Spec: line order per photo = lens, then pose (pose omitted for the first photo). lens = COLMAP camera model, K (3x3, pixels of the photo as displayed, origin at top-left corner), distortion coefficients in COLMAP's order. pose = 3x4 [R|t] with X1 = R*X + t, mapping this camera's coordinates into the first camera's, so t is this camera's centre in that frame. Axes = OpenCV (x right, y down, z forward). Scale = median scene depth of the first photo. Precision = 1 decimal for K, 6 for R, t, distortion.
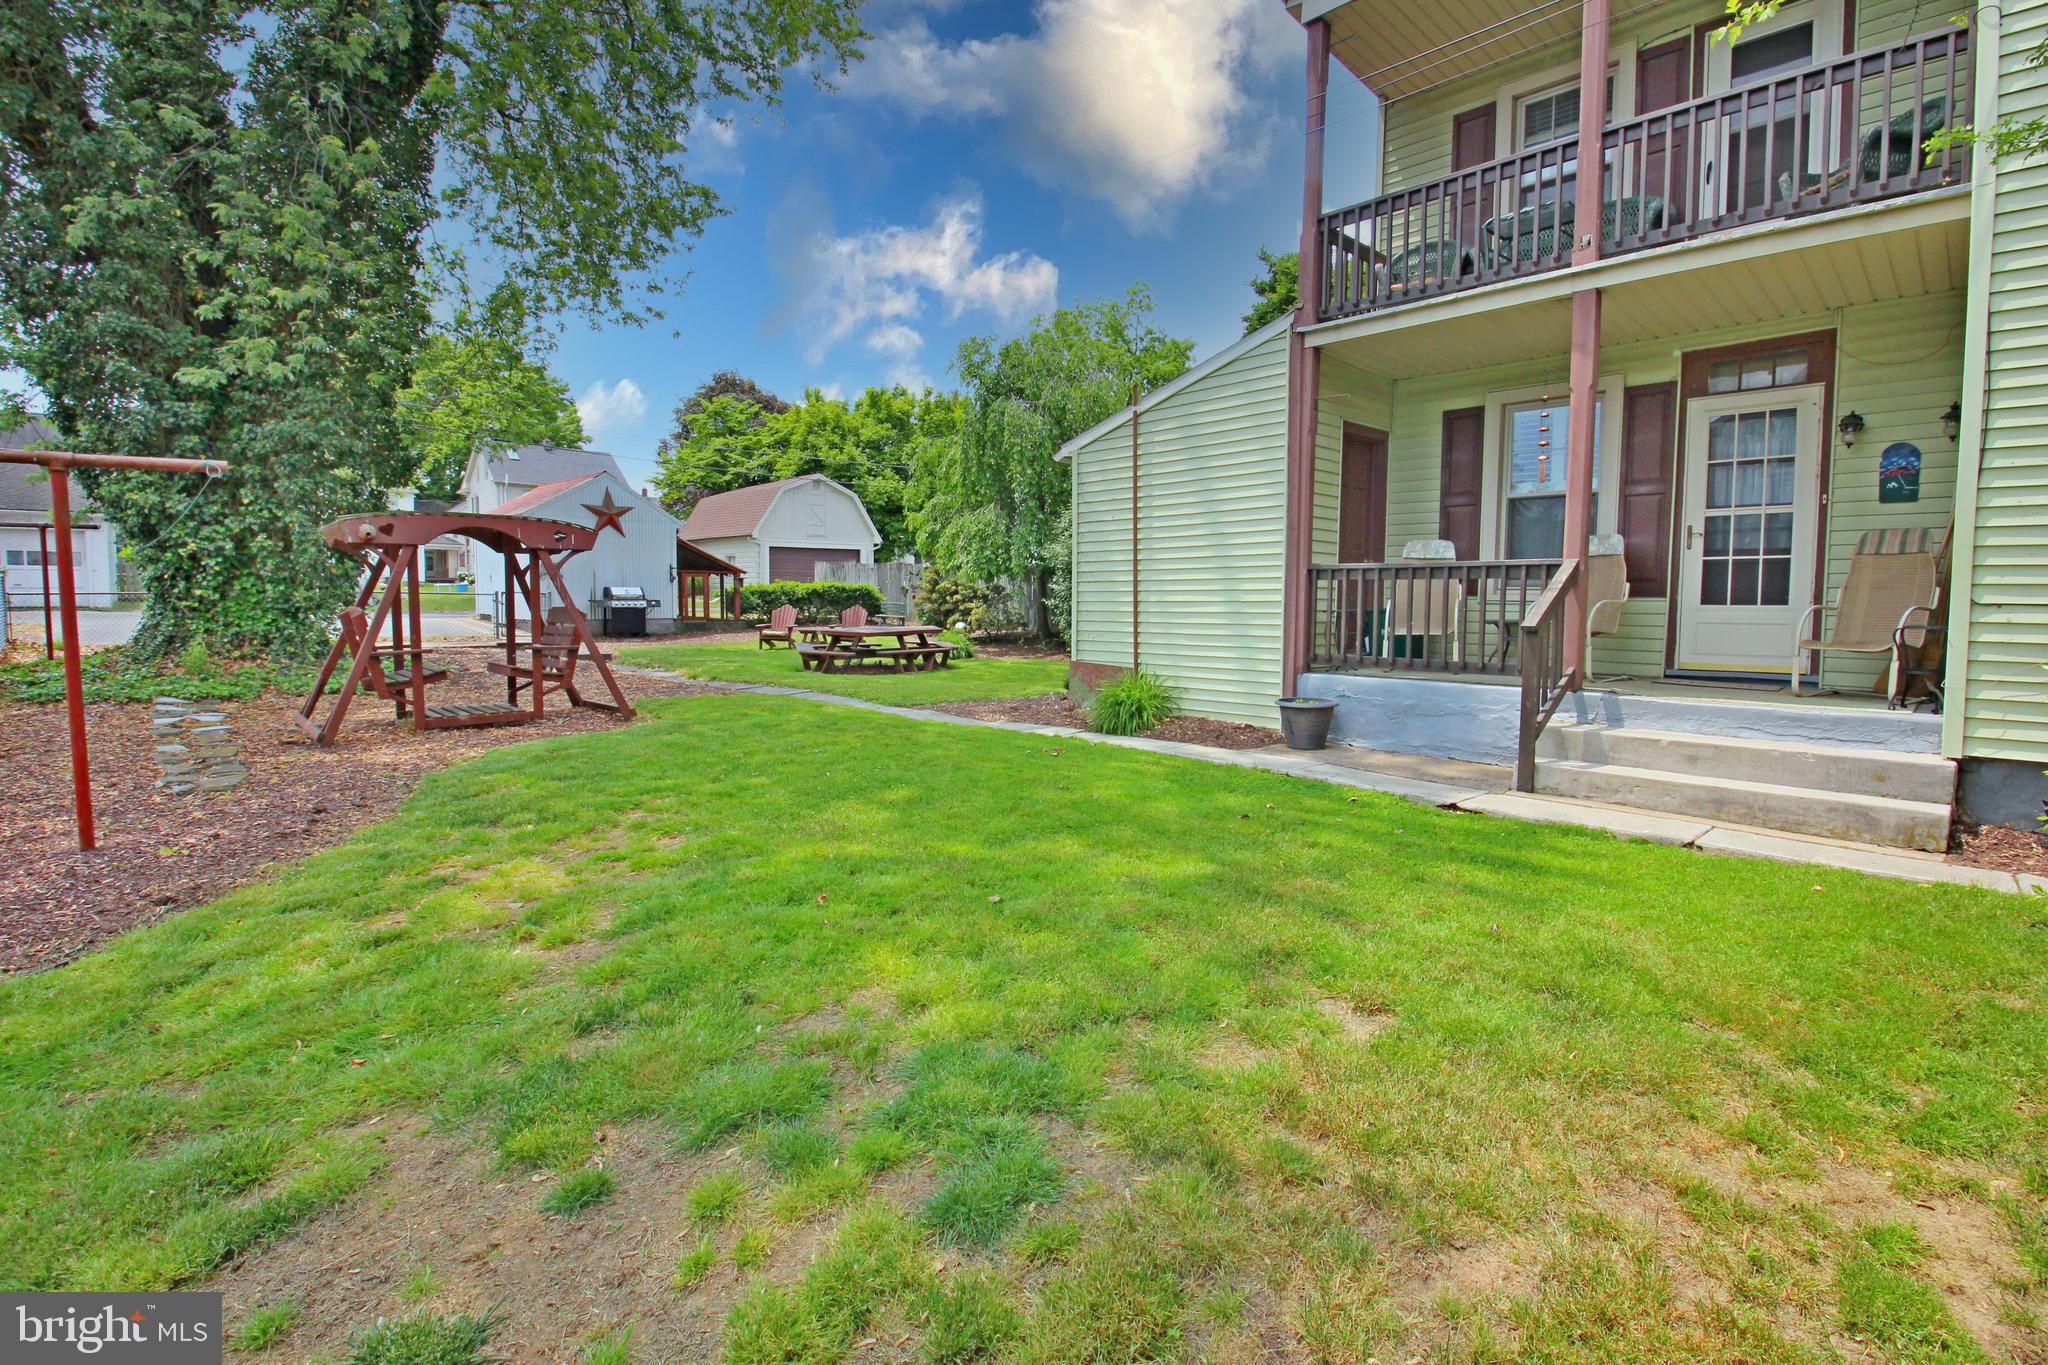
lens RADIAL K [[957.6, 0, 1036.9], [0, 957.6, 659.9], [0, 0, 1]] dist [0.000169, -0.013861]
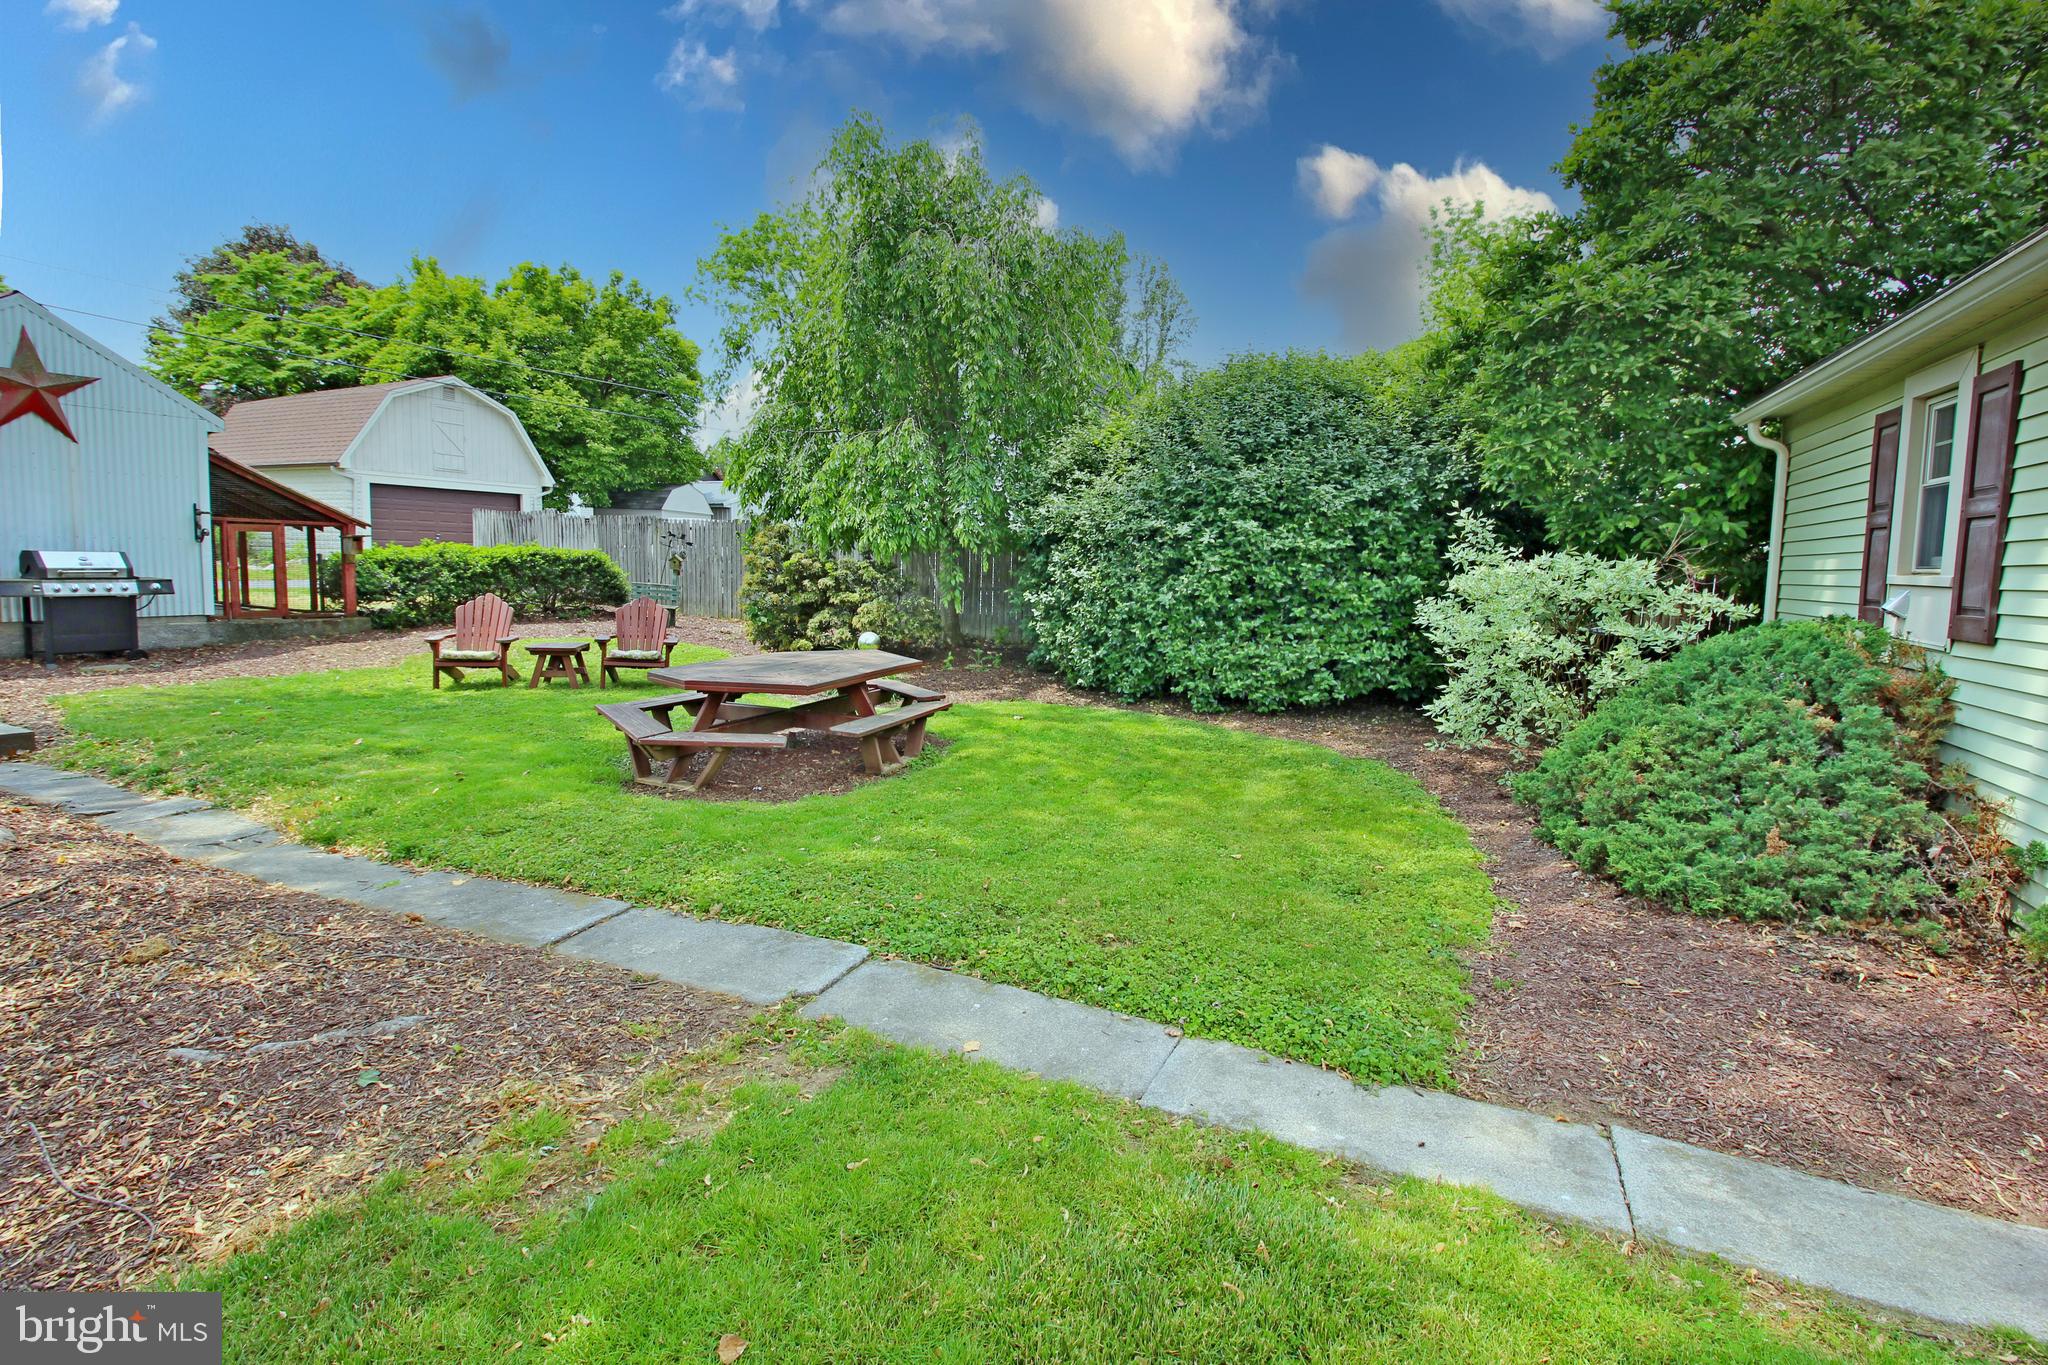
lens RADIAL K [[957.6, 0, 1036.9], [0, 957.6, 659.9], [0, 0, 1]] dist [0.000169, -0.013861]
pose [[0.930822, -0.017523, 0.365052, -0.368161], [0.003959, 0.999275, 0.037871, -0.084905], [-0.365450, -0.033806, 0.930217, 0.893140]]
